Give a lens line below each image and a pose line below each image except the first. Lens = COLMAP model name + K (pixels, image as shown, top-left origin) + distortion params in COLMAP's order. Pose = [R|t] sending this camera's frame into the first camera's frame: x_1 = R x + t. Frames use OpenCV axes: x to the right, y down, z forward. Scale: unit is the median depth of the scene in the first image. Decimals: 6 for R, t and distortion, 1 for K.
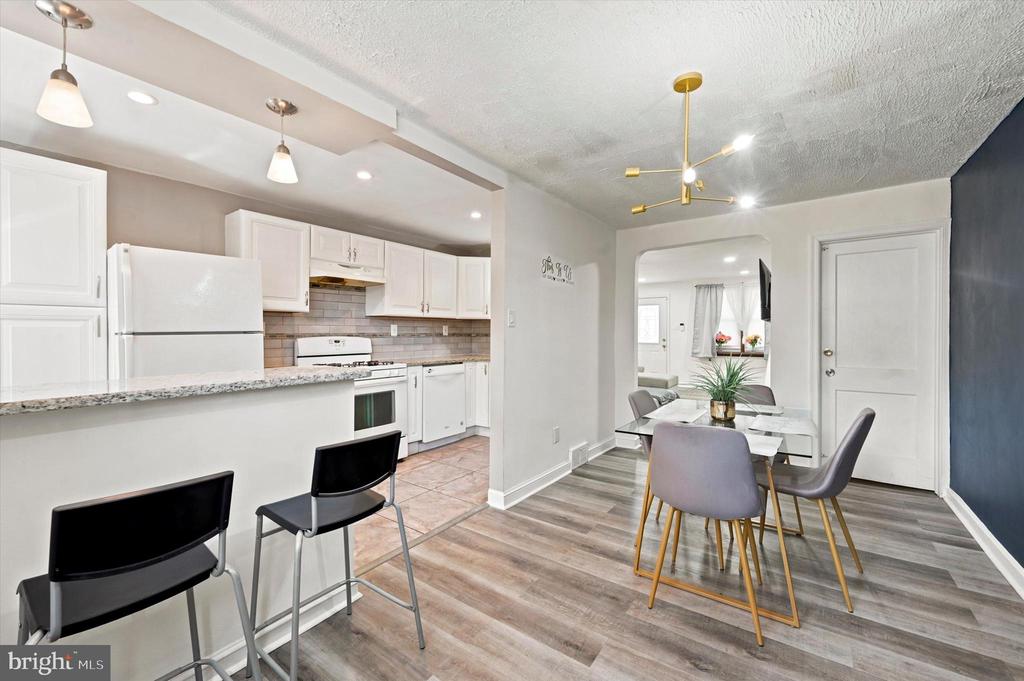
lens RADIAL K [[422.6, 0, 511.9], [0, 422.6, 336.0], [0, 0, 1]] dist [-0.003617, -0.000074]
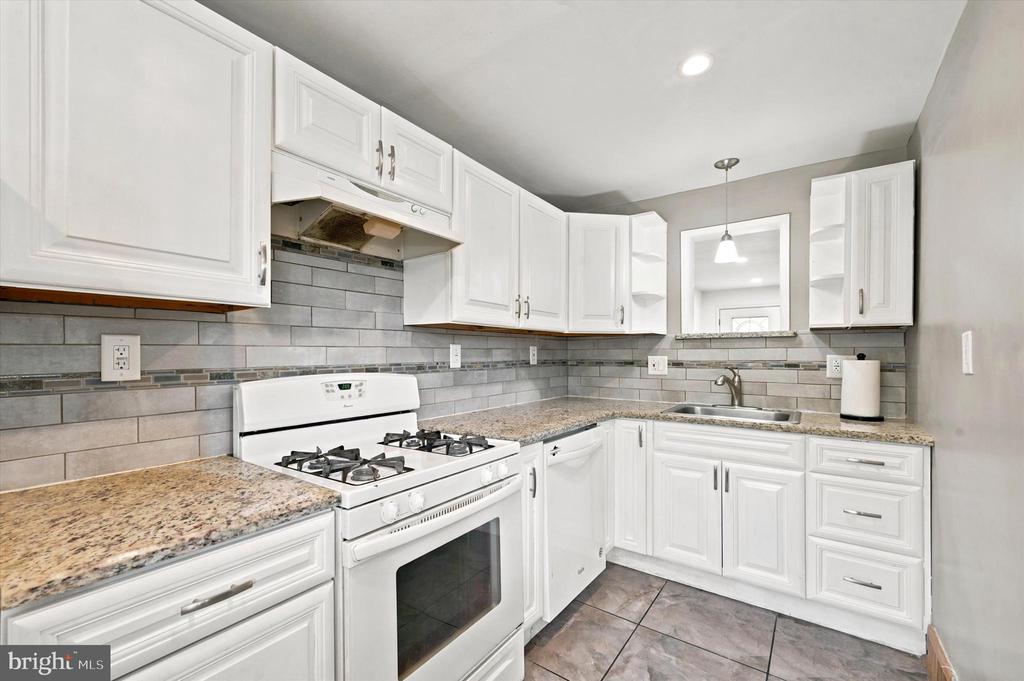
lens RADIAL K [[422.6, 0, 488.9], [0, 422.6, 357.3], [0, 0, 1]] dist [-0.003617, -0.000074]
pose [[0.999941, -0.001352, -0.010786, -0.255696], [0.001379, 0.999996, 0.002548, -0.014440], [0.010782, -0.002563, 0.999939, 0.562398]]
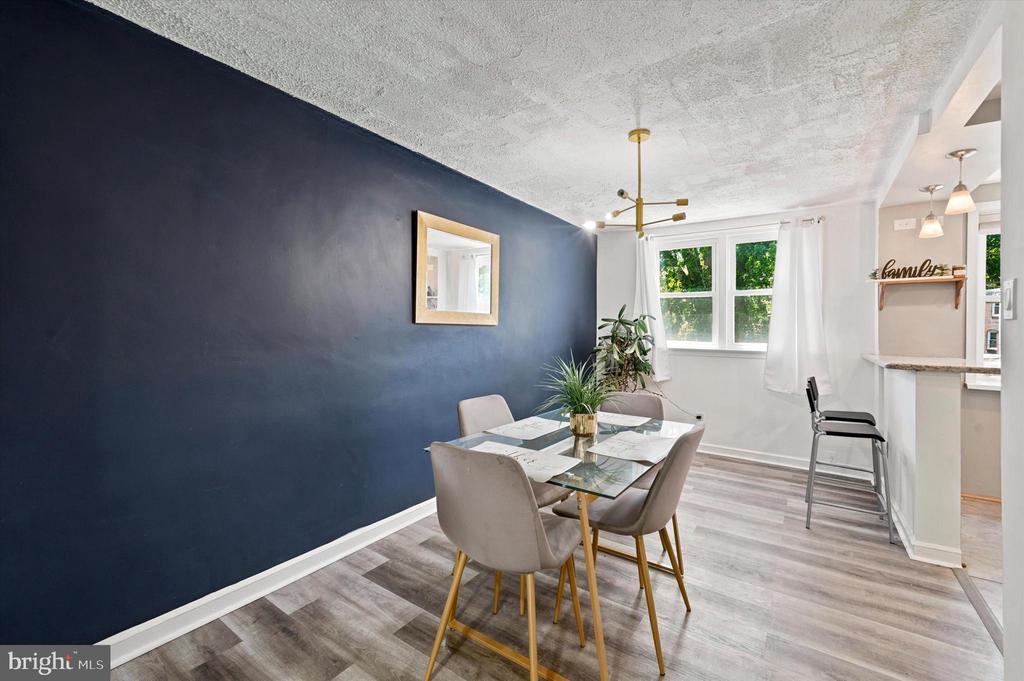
lens RADIAL K [[422.6, 0, 517.0], [0, 422.6, 332.6], [0, 0, 1]] dist [-0.003617, -0.000074]
pose [[-0.999861, -0.006707, -0.015255, 0.349403], [-0.006874, 0.999916, 0.010963, -0.006539], [0.015180, 0.011066, -0.999824, 0.988023]]
